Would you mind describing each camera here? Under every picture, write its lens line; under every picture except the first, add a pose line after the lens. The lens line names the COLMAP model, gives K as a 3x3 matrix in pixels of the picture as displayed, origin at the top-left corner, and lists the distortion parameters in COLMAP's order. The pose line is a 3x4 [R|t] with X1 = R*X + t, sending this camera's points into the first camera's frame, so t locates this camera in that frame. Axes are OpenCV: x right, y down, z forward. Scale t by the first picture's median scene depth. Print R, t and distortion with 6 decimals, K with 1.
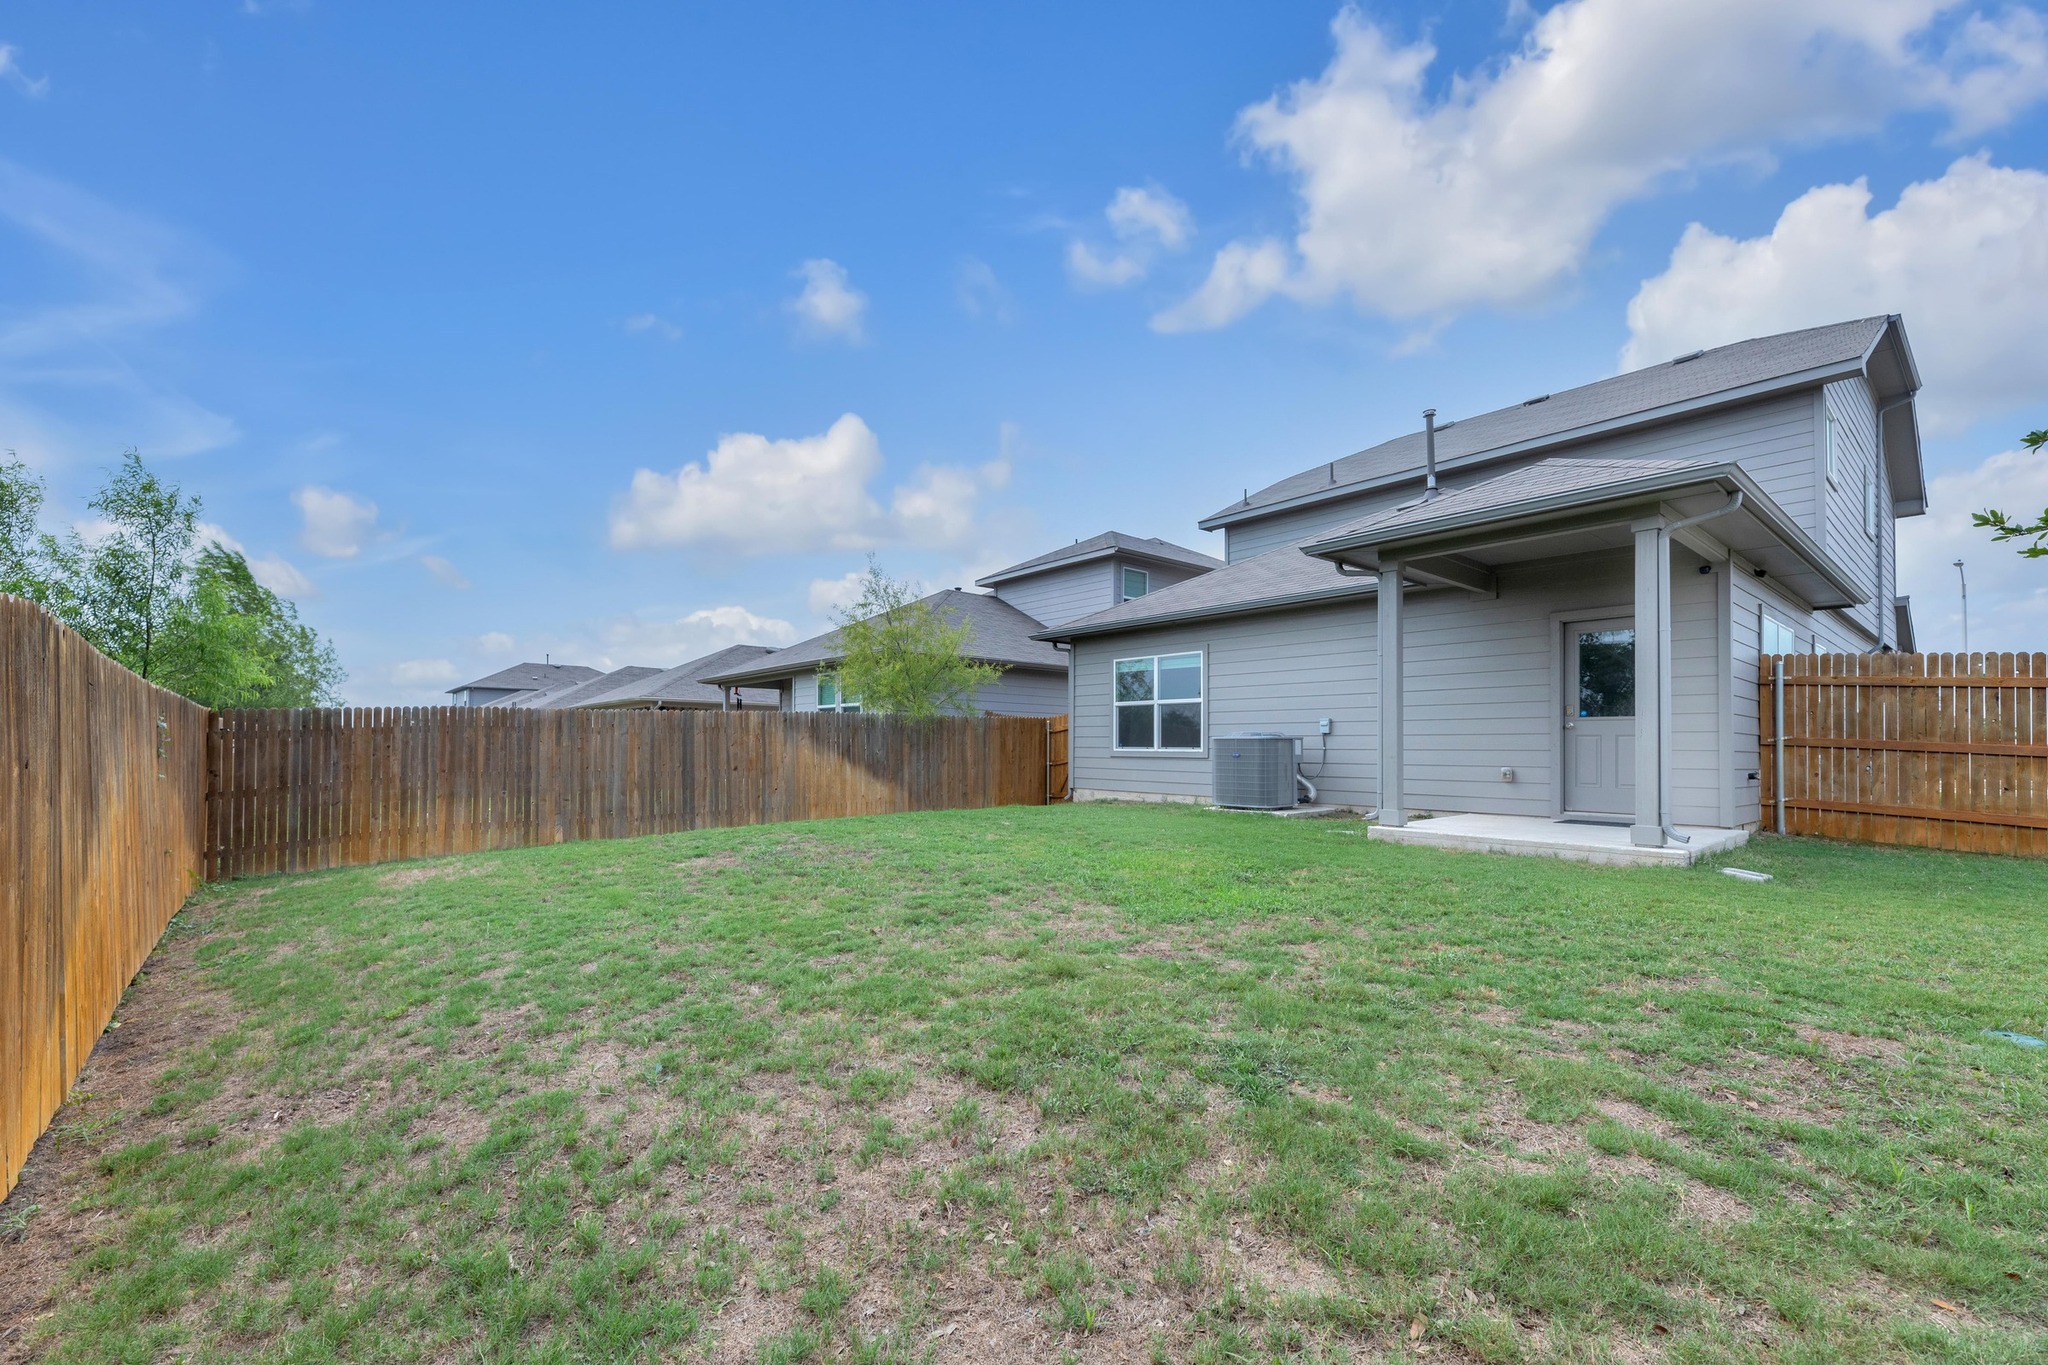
lens RADIAL K [[845.6, 0, 1027.6], [0, 845.6, 691.3], [0, 0, 1]] dist [-0.000888, -0.000165]
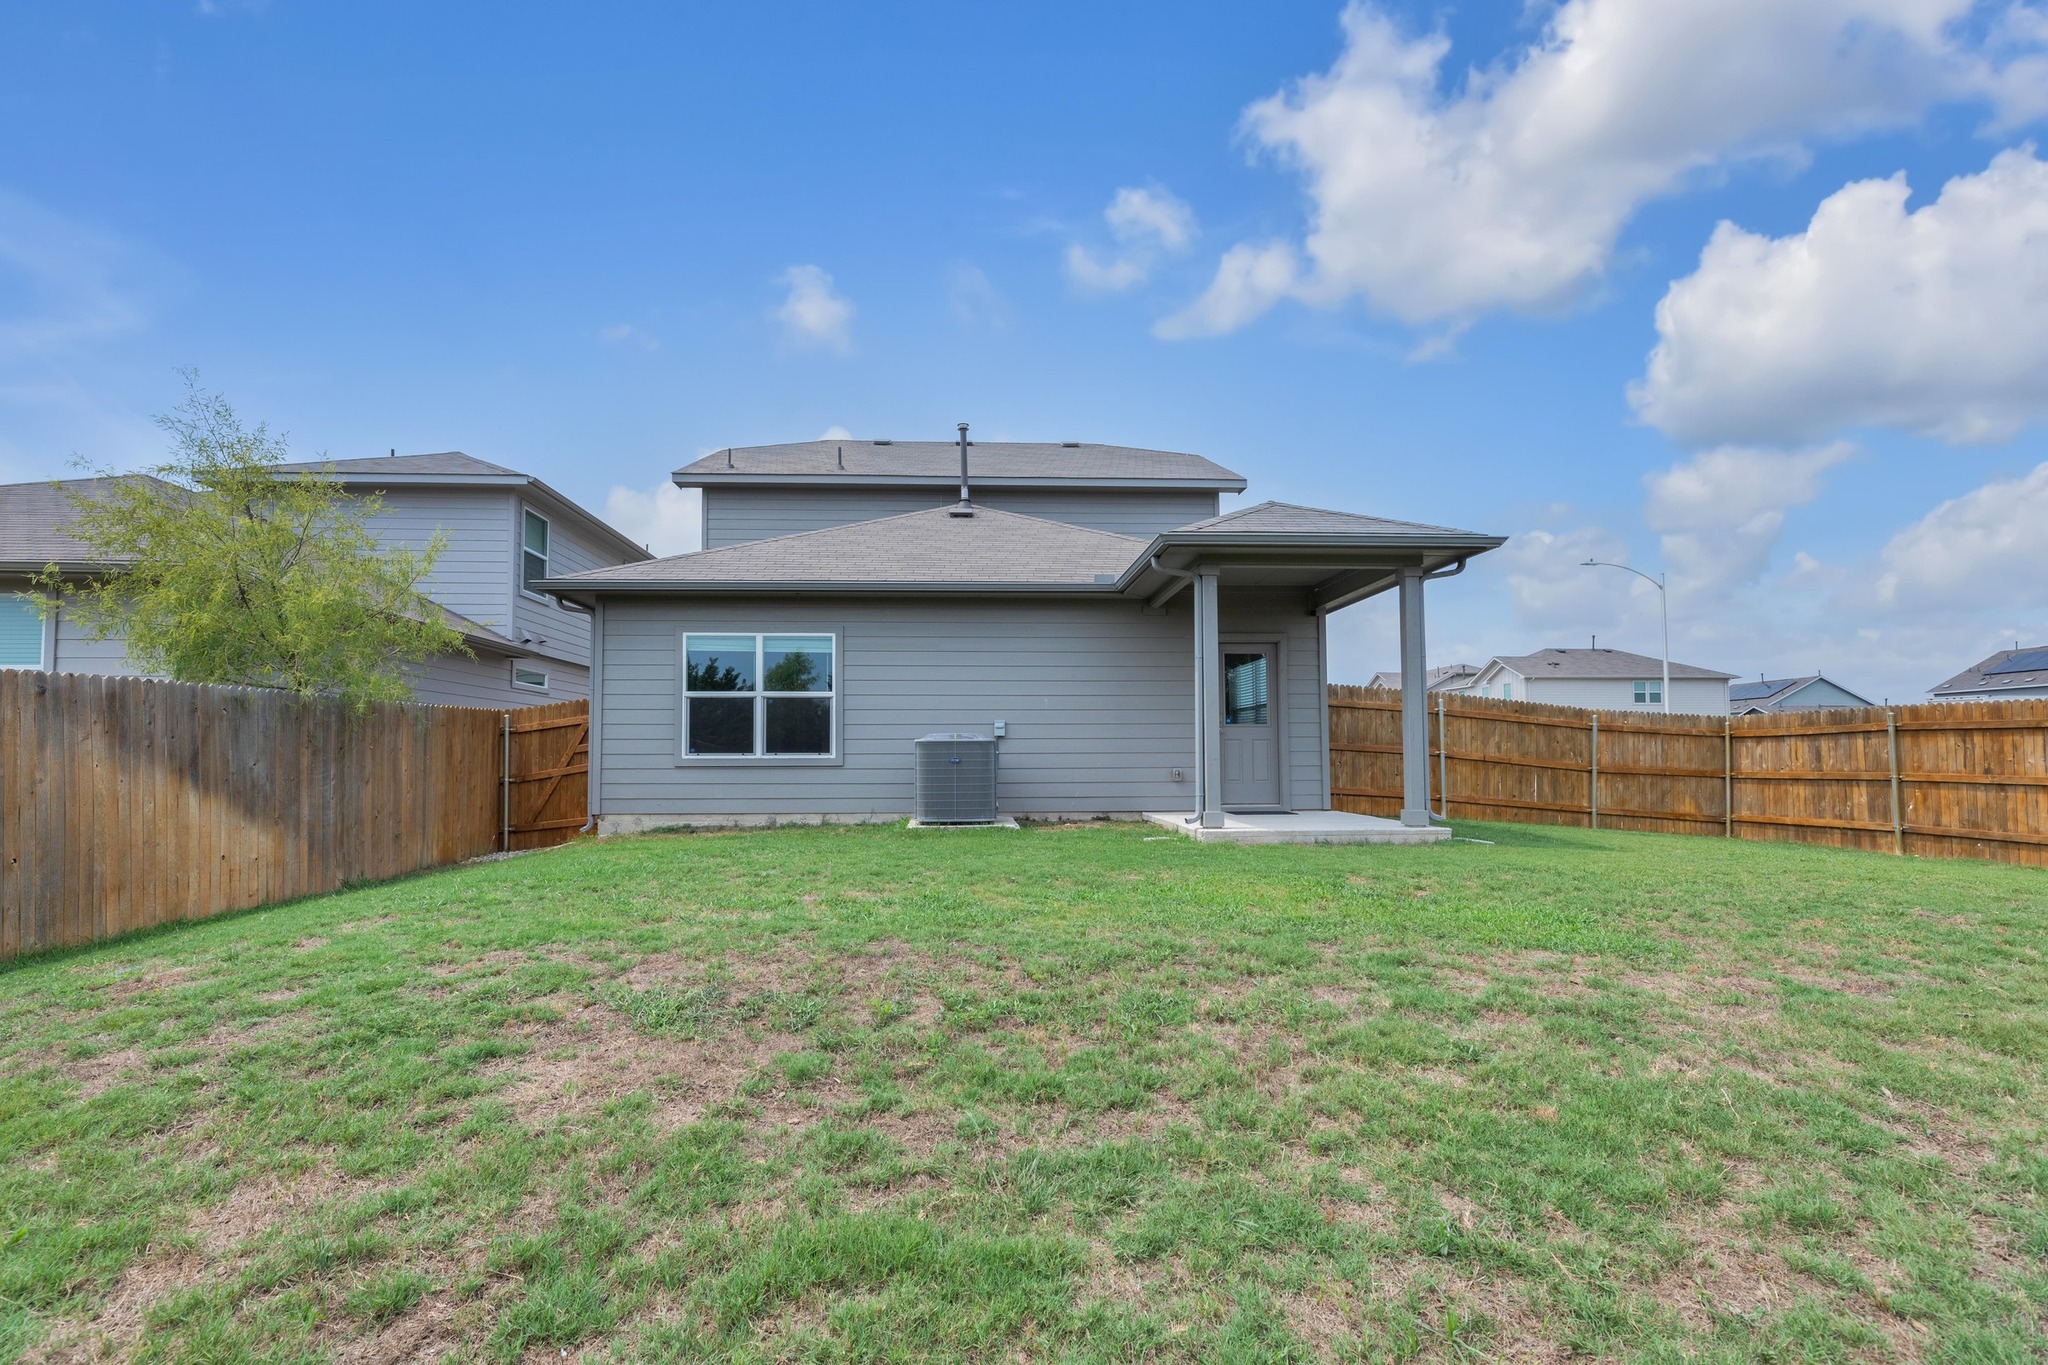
lens RADIAL K [[845.6, 0, 1027.6], [0, 845.6, 691.3], [0, 0, 1]] dist [-0.000888, -0.000165]
pose [[0.603958, 0.052947, 0.795256, -0.297530], [-0.045045, 0.998464, -0.032267, 0.023245], [-0.795743, -0.016335, 0.605415, 0.332049]]
